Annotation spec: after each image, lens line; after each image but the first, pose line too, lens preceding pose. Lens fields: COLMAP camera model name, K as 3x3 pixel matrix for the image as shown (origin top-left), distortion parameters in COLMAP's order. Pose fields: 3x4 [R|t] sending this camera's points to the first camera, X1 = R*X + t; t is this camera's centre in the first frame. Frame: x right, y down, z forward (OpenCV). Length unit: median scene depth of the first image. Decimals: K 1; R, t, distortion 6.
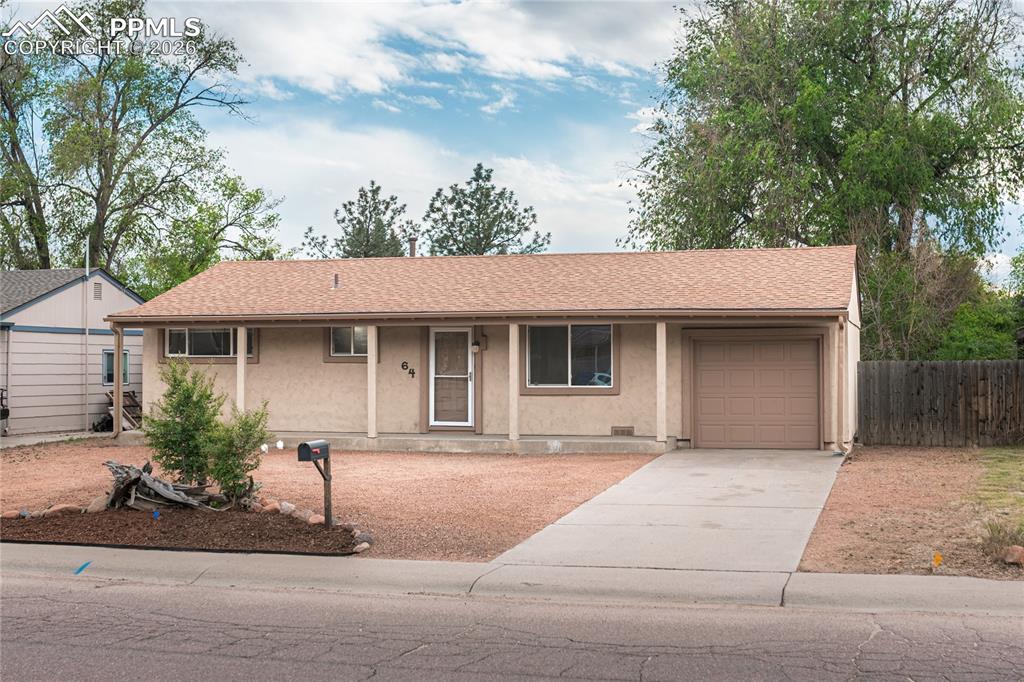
lens RADIAL K [[1398.3, 0, 512.0], [0, 1398.3, 341.0], [0, 0, 1]] dist [-0.137072, 0.022087]
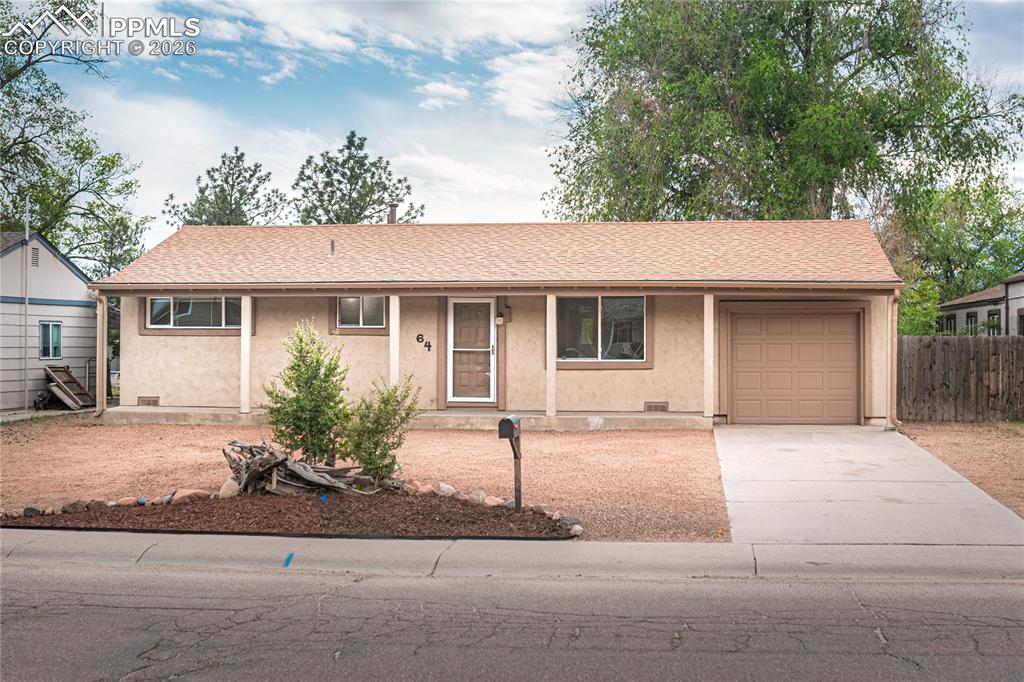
lens RADIAL K [[1423.2, 0, 512.0], [0, 1423.2, 341.0], [0, 0, 1]] dist [-0.149444, 0.034291]
pose [[0.987941, 0.004085, 0.154774, -0.163419], [-0.006501, 0.999865, 0.015110, 0.004643], [-0.154691, -0.015934, 0.987834, 0.042081]]
